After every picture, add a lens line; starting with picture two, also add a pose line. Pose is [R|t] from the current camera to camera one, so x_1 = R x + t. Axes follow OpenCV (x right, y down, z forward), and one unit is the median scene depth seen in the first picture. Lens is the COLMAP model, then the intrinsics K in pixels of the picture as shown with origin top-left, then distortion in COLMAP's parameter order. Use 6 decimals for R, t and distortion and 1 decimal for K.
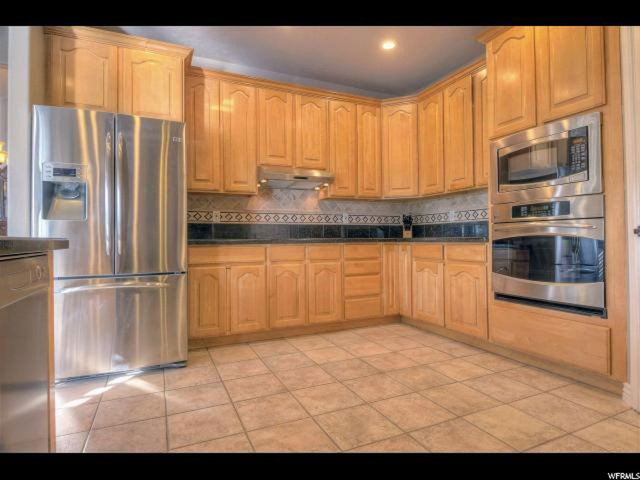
lens RADIAL K [[359.4, 0, 321.1], [0, 359.4, 237.0], [0, 0, 1]] dist [-0.006185, -0.002650]
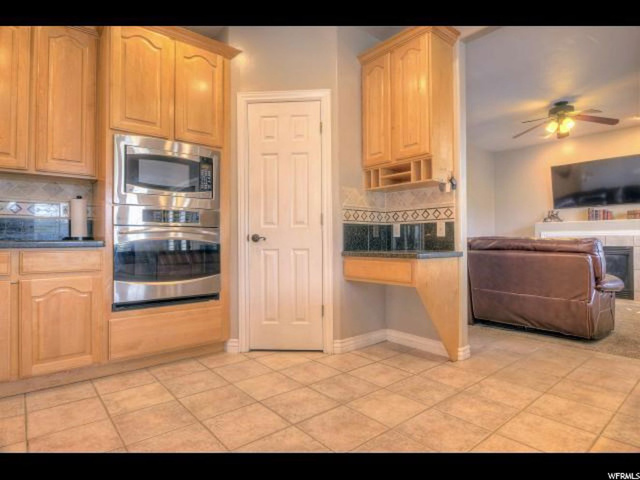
lens RADIAL K [[359.4, 0, 323.3], [0, 359.4, 236.9], [0, 0, 1]] dist [-0.006185, -0.002650]
pose [[-0.274807, 0.021280, 0.961264, -0.594236], [0.000678, 0.999759, -0.021938, 0.012114], [-0.961499, -0.005377, -0.274756, 0.882304]]
